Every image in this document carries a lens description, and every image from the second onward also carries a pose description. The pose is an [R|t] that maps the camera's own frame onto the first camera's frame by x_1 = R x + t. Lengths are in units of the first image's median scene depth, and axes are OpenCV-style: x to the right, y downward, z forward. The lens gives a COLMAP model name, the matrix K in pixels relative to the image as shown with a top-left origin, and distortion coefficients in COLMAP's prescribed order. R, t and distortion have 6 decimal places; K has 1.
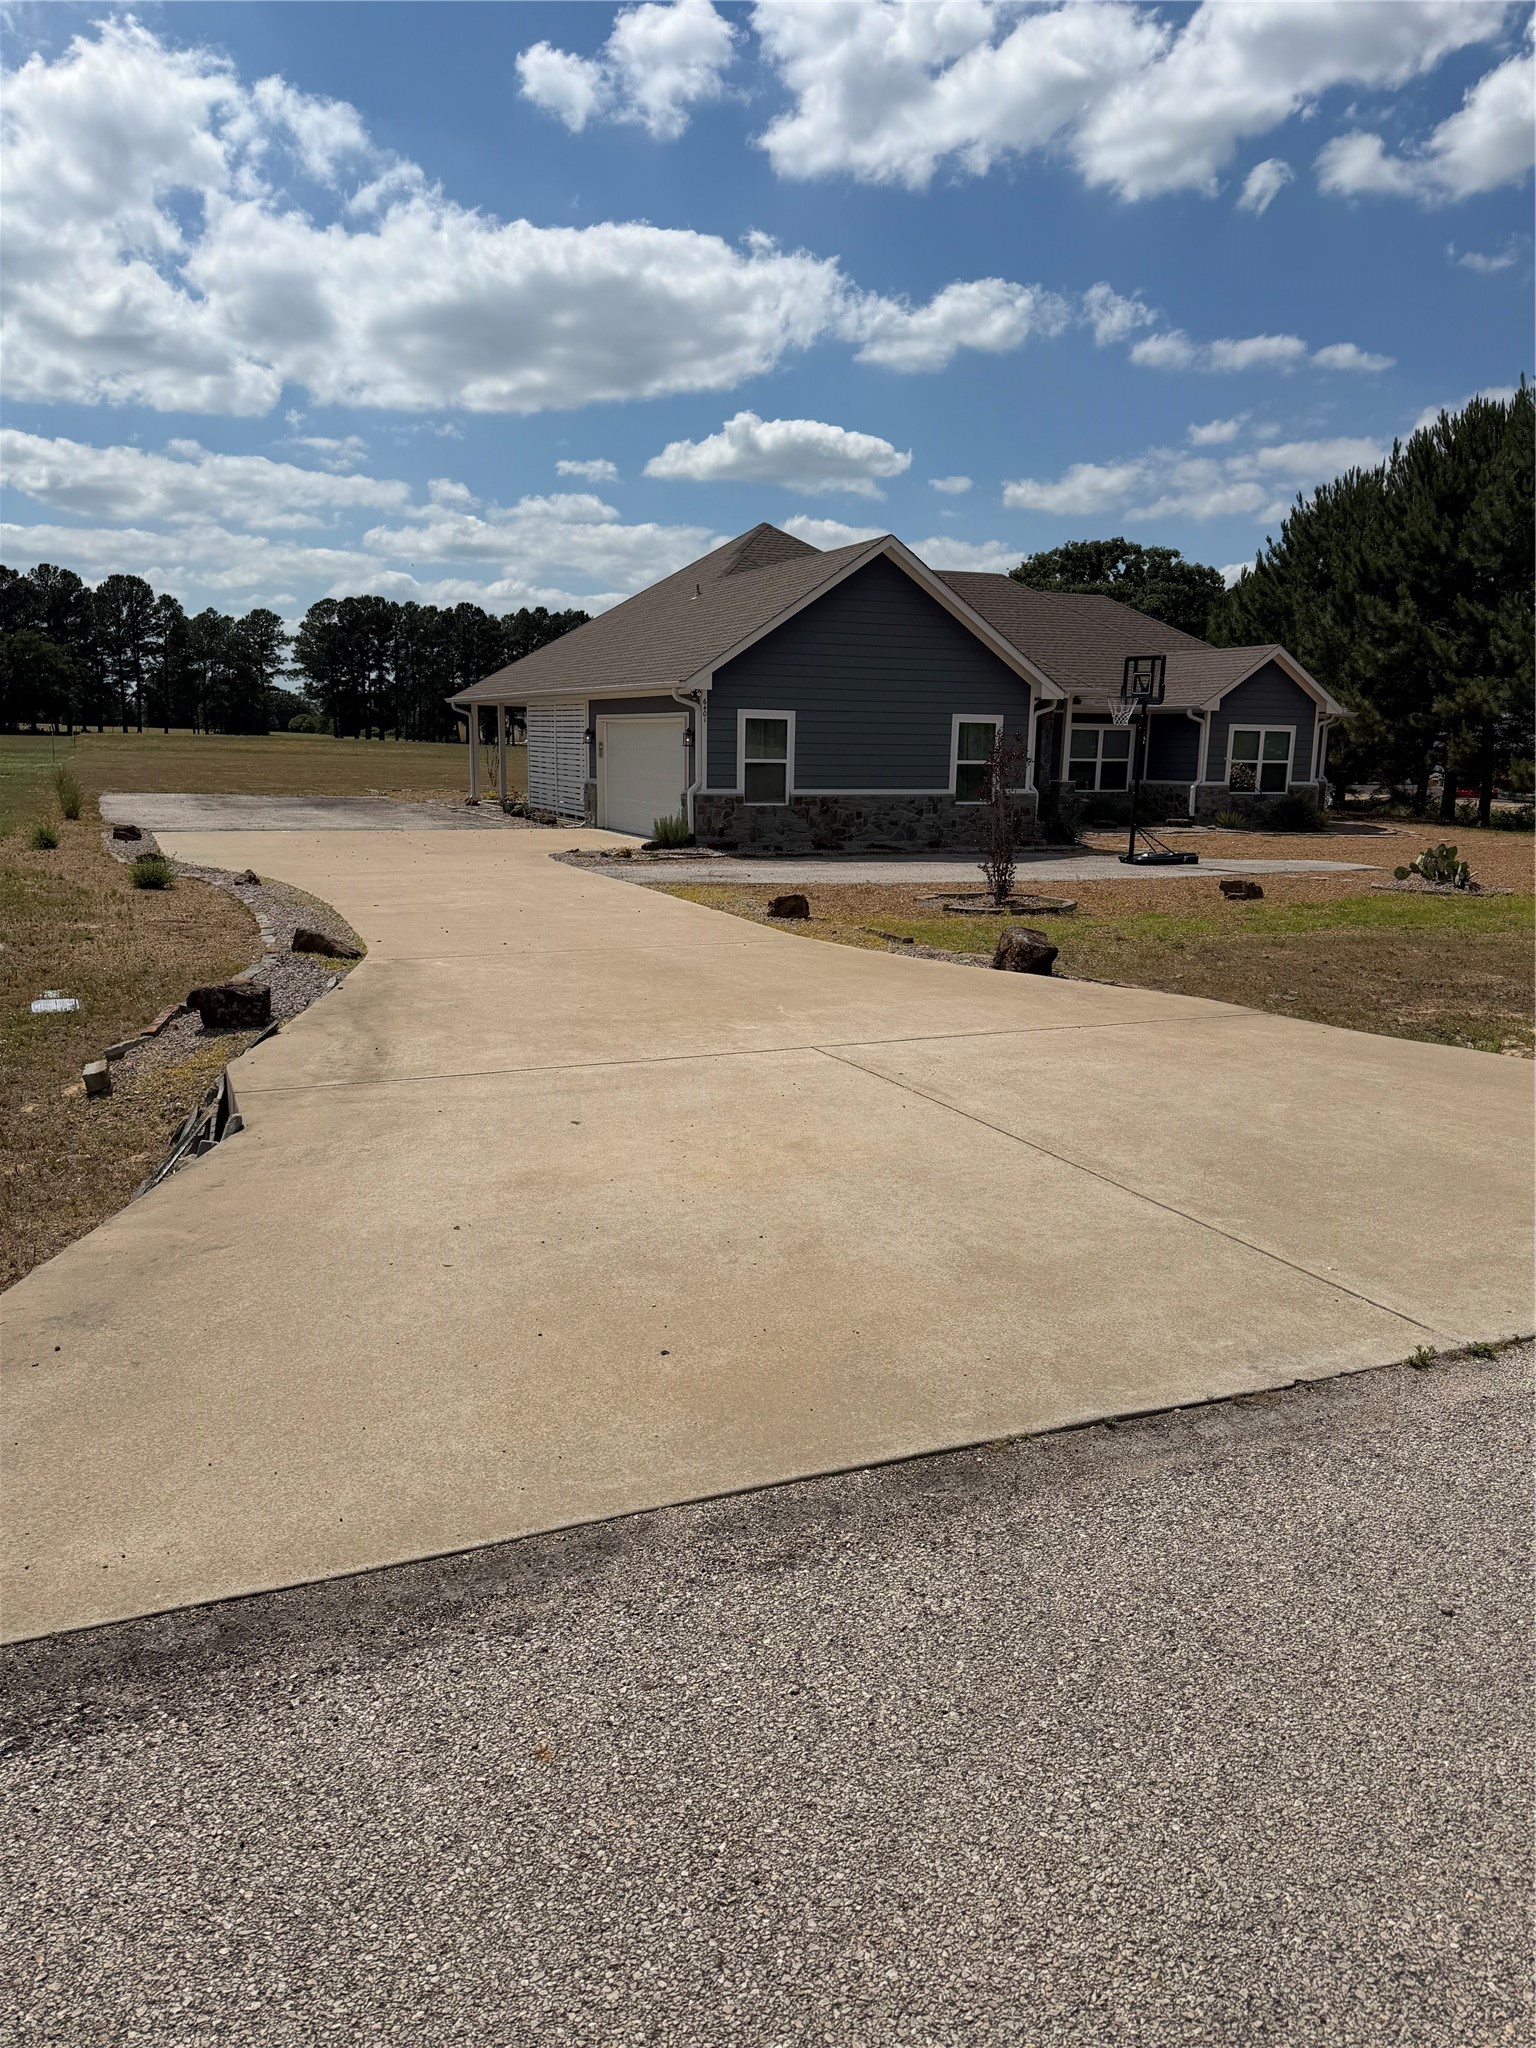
lens RADIAL K [[1469.3, 0, 765.5], [0, 1469.3, 1043.0], [0, 0, 1]] dist [-0.002638, 0.002558]
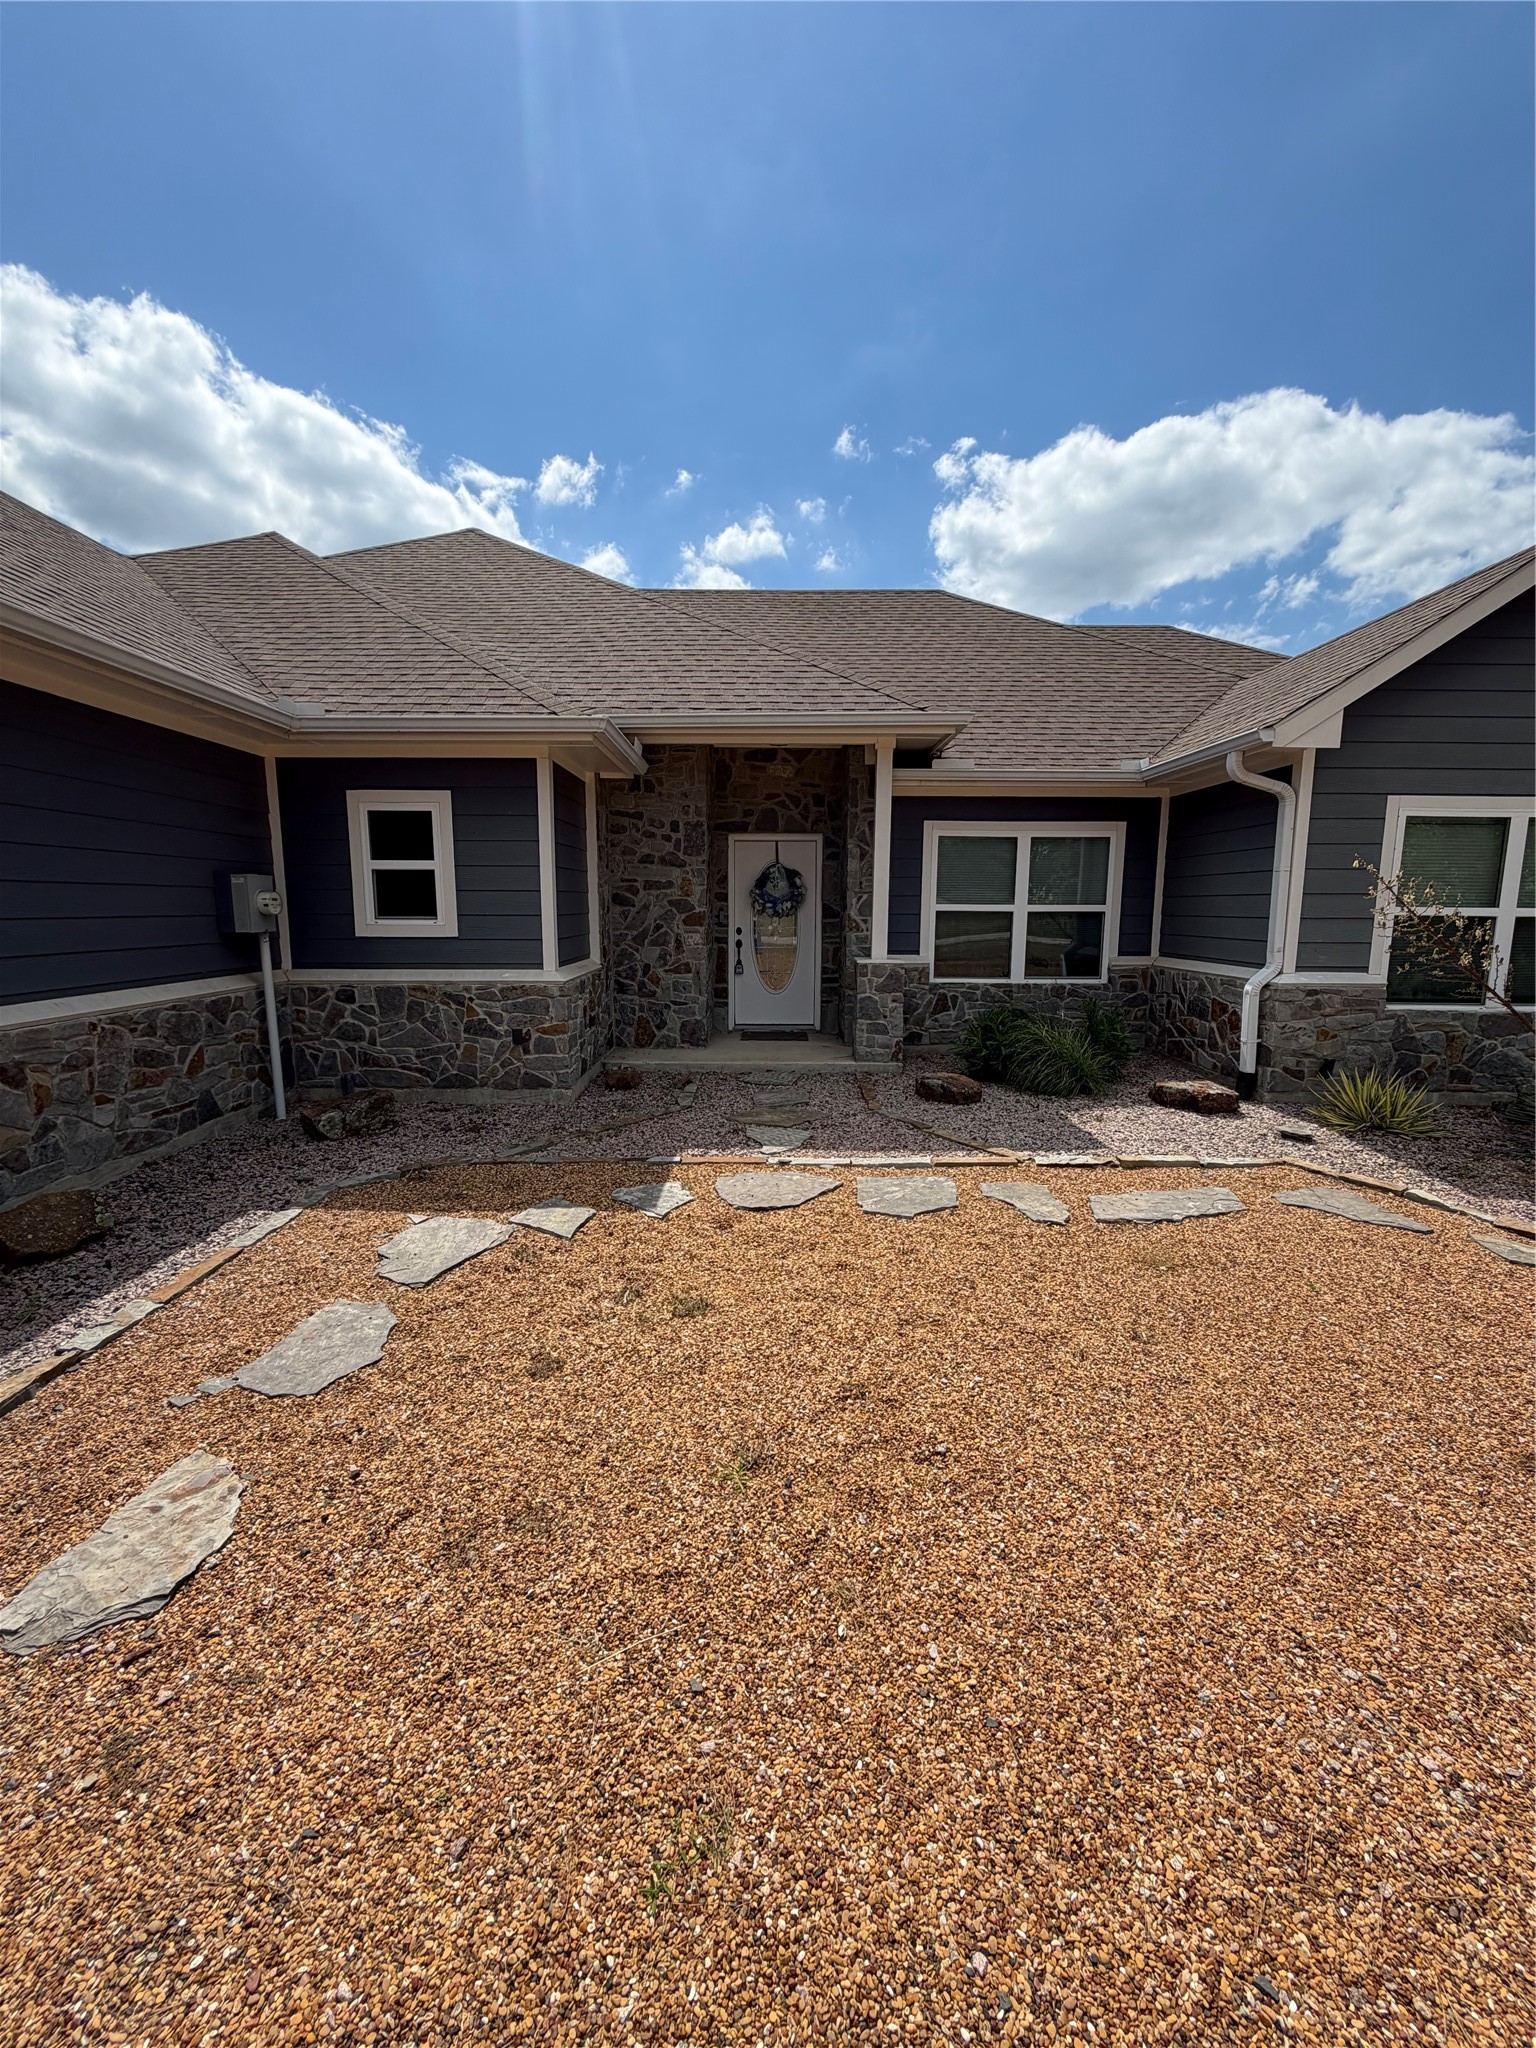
lens RADIAL K [[897.1, 0, 751.2], [0, 897.1, 1005.2], [0, 0, 1]] dist [-0.004490, -0.000031]
pose [[0.924953, 0.046394, -0.377239, 0.260592], [-0.076468, 0.994942, -0.065133, -0.147042], [0.372310, 0.089092, 0.923823, 0.765334]]
